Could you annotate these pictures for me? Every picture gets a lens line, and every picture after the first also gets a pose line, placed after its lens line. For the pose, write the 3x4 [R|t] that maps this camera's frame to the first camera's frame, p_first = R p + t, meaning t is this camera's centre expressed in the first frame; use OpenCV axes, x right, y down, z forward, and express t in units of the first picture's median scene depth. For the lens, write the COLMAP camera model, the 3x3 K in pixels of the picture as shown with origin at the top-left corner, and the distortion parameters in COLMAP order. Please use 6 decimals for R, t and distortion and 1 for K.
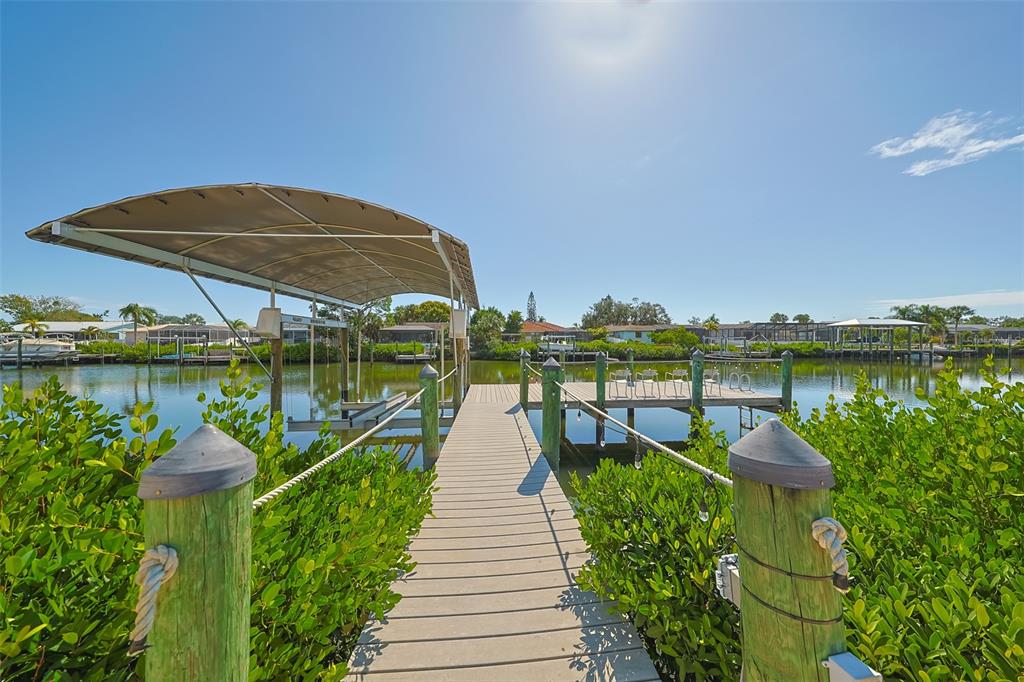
lens RADIAL K [[320.9, 0, 515.8], [0, 320.9, 343.8], [0, 0, 1]] dist [-0.000729, -0.000118]
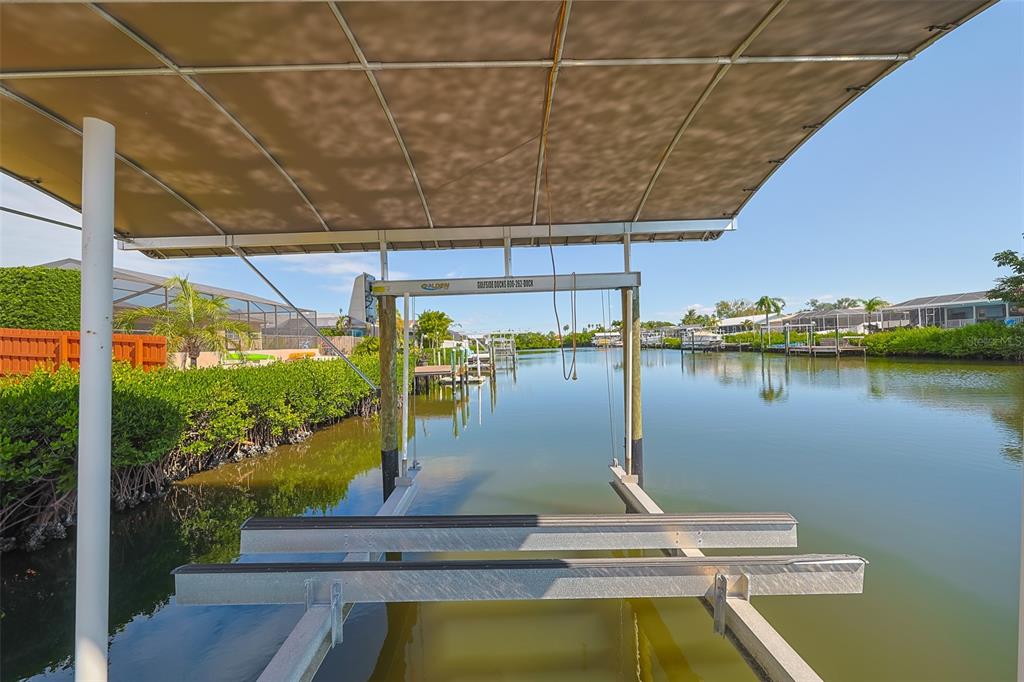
lens RADIAL K [[320.9, 0, 515.8], [0, 320.9, 343.8], [0, 0, 1]] dist [-0.000729, -0.000118]
pose [[-0.105346, 0.007980, -0.994404, -0.037075], [0.026577, 0.999633, 0.005206, 0.007627], [0.994080, -0.025880, -0.105520, 0.318423]]
